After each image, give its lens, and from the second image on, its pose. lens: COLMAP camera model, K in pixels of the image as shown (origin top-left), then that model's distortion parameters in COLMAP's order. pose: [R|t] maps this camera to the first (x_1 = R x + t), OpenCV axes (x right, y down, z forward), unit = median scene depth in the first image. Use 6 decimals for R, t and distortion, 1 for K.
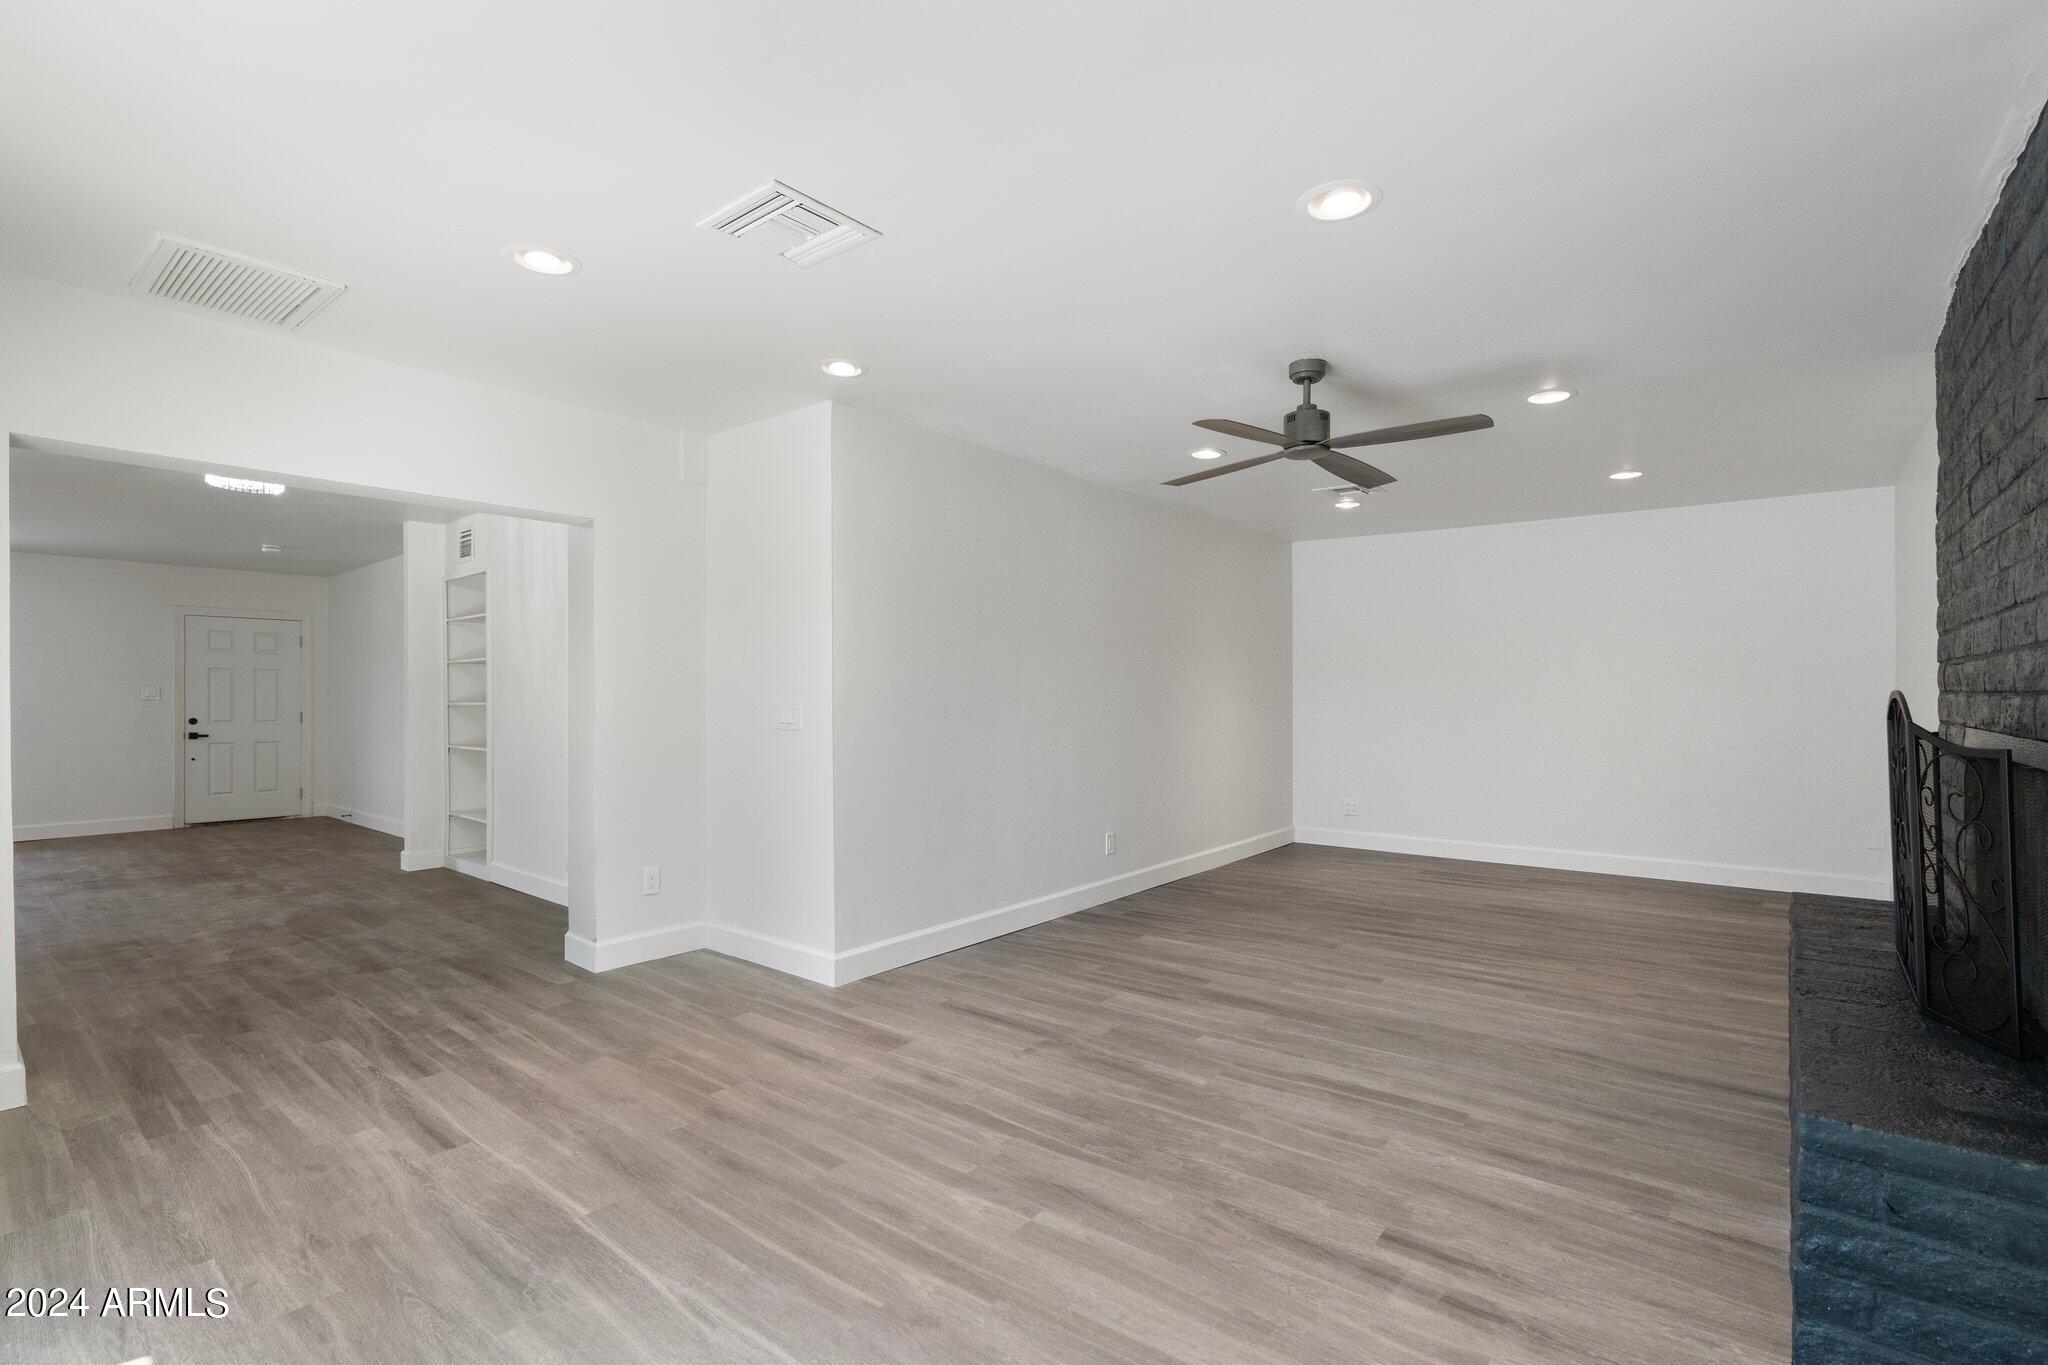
lens RADIAL K [[930.7, 0, 1035.7], [0, 930.7, 684.3], [0, 0, 1]] dist [-0.006874, 0.000797]
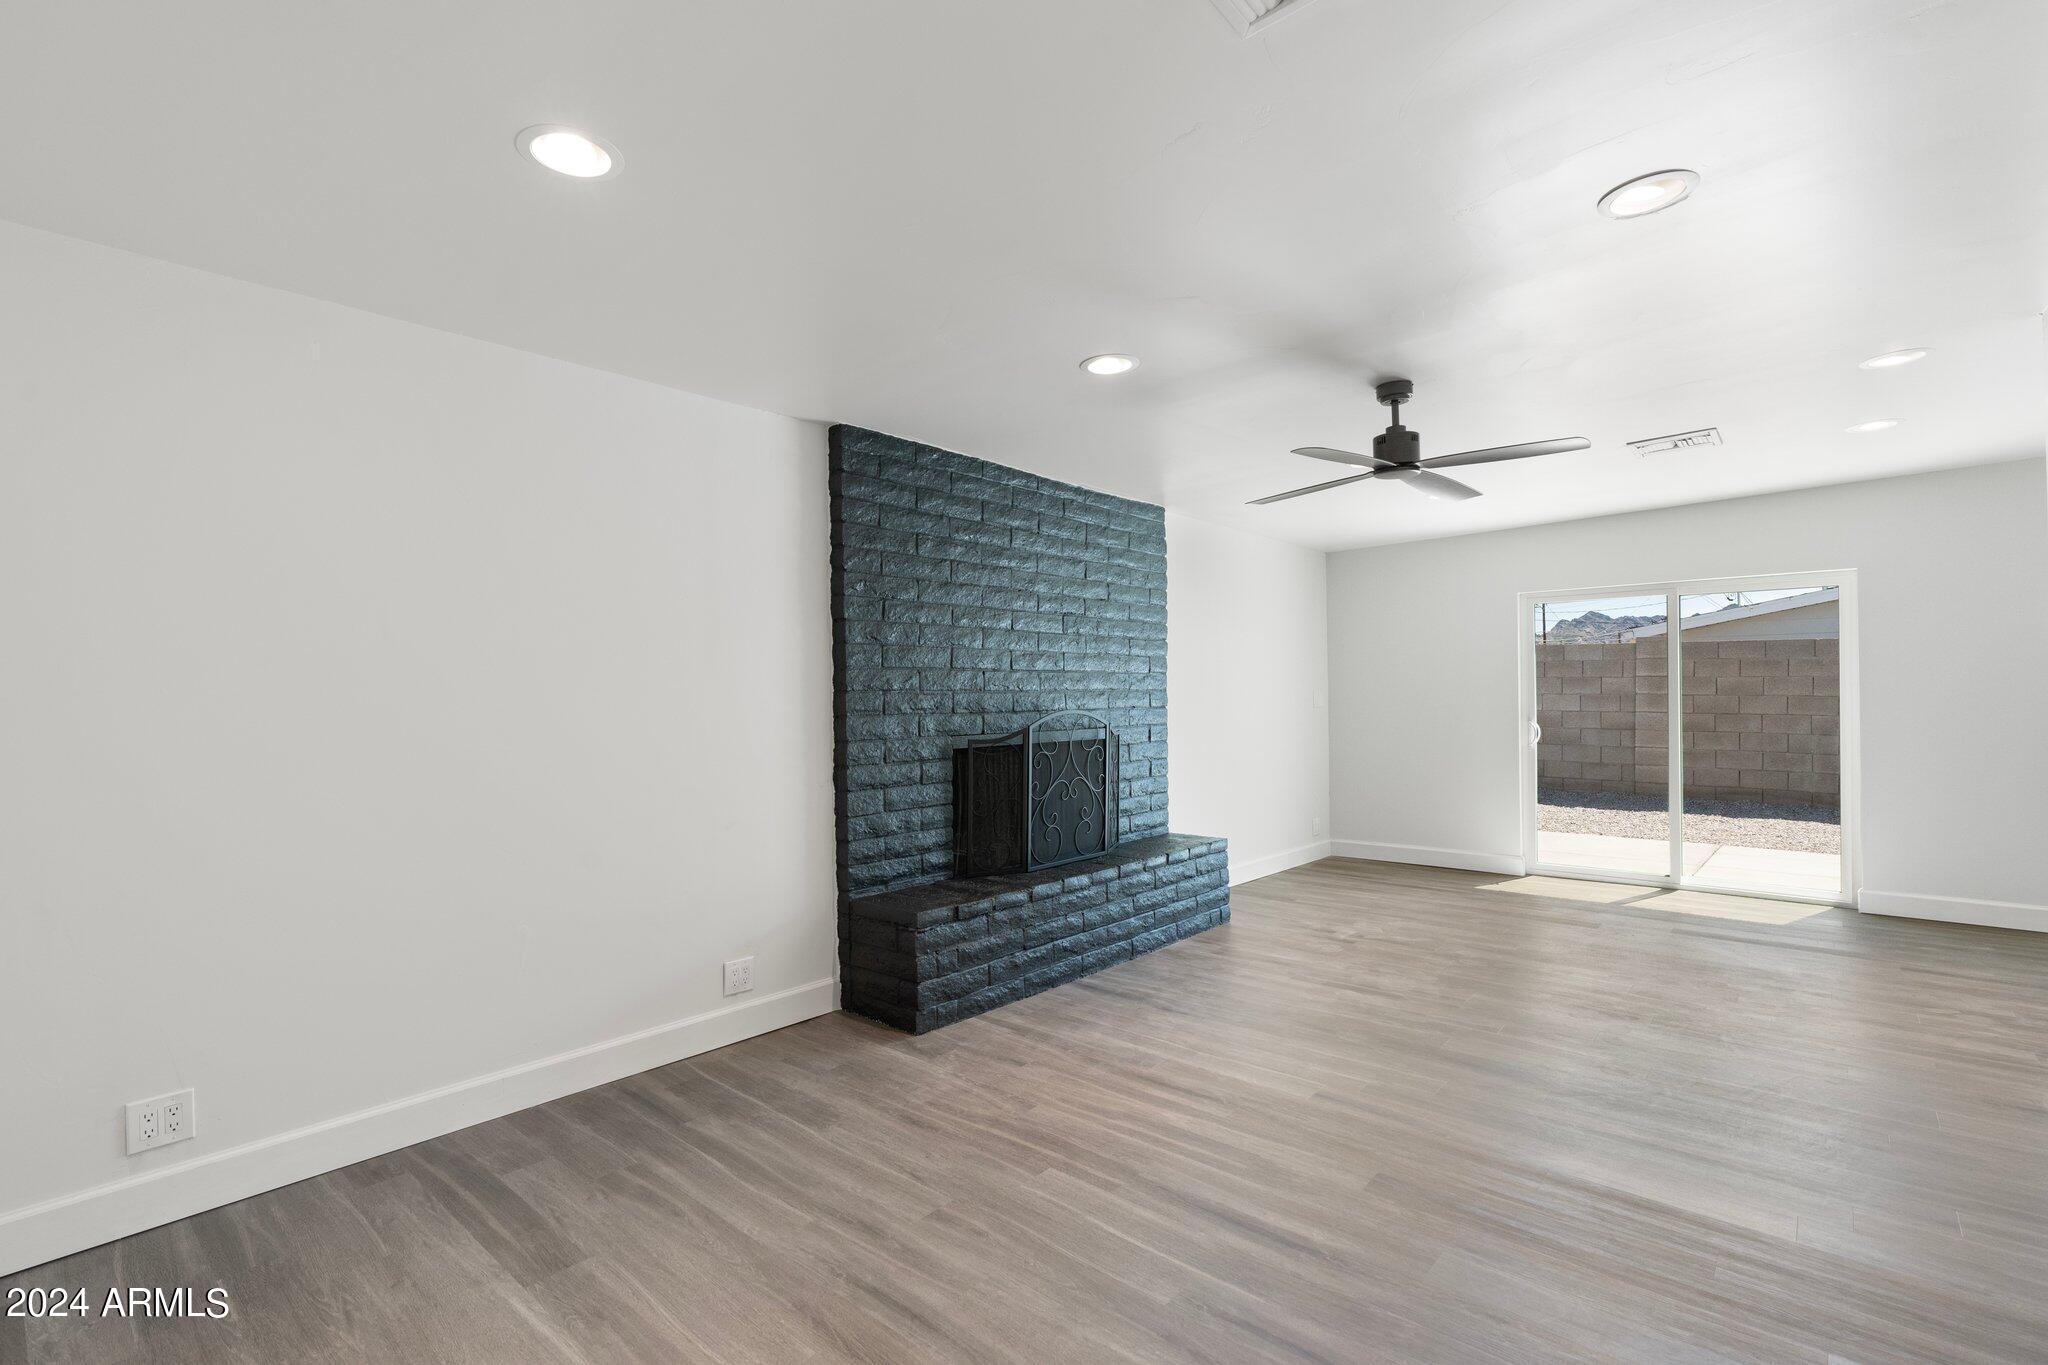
lens RADIAL K [[930.7, 0, 1027.3], [0, 930.7, 686.6], [0, 0, 1]] dist [-0.006874, 0.000797]
pose [[-0.998735, 0.010014, 0.049277, 0.610044], [0.009293, 0.999847, -0.014838, -0.008262], [-0.049418, -0.014362, -0.998675, 1.915093]]
